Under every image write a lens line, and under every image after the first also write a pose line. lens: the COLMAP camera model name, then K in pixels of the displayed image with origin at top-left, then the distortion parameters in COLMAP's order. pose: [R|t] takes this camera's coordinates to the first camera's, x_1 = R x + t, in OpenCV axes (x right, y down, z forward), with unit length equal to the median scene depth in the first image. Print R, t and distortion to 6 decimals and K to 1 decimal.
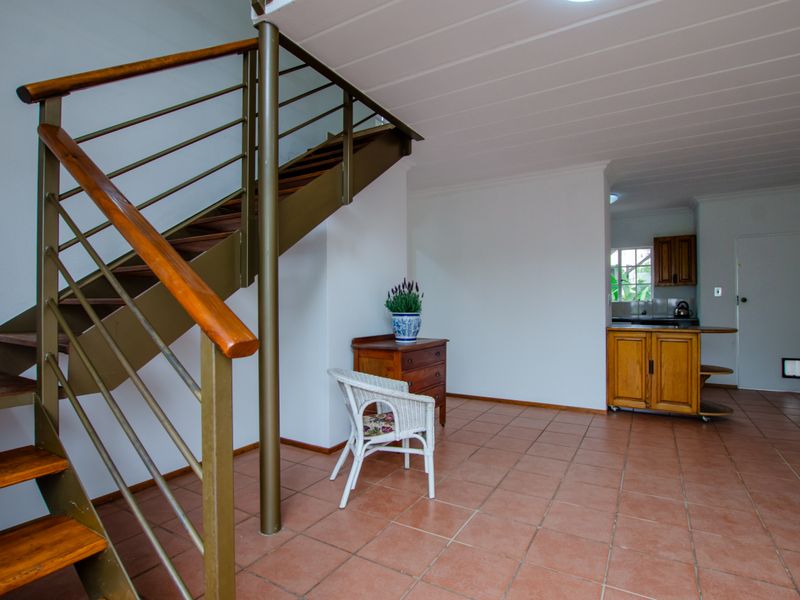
lens RADIAL K [[421.9, 0, 400.0], [0, 421.9, 300.0], [0, 0, 1]] dist [-0.021153, -0.000885]
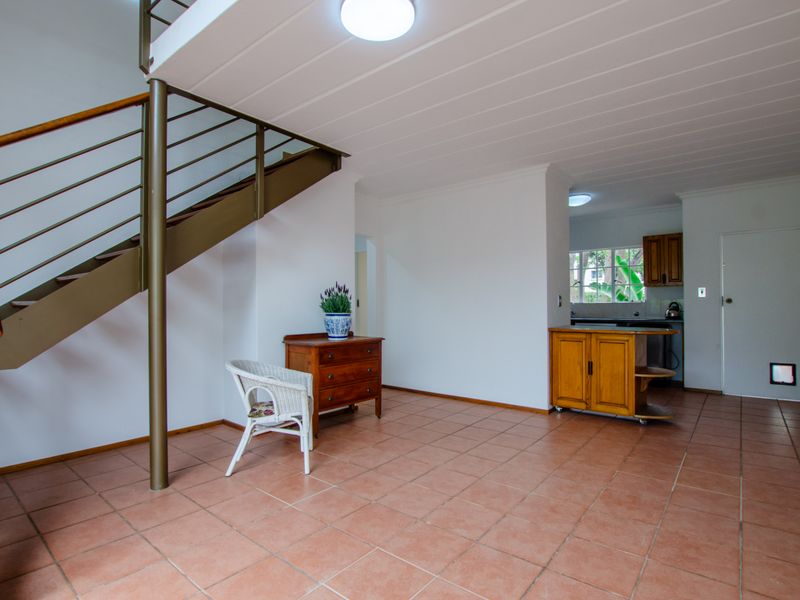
lens RADIAL K [[421.9, 0, 400.0], [0, 421.9, 300.0], [0, 0, 1]] dist [-0.021153, -0.000885]
pose [[0.989064, -0.002011, -0.147470, 0.344502], [0.001650, 0.999995, -0.002566, -0.000997], [0.147475, 0.002294, 0.989063, -0.070238]]
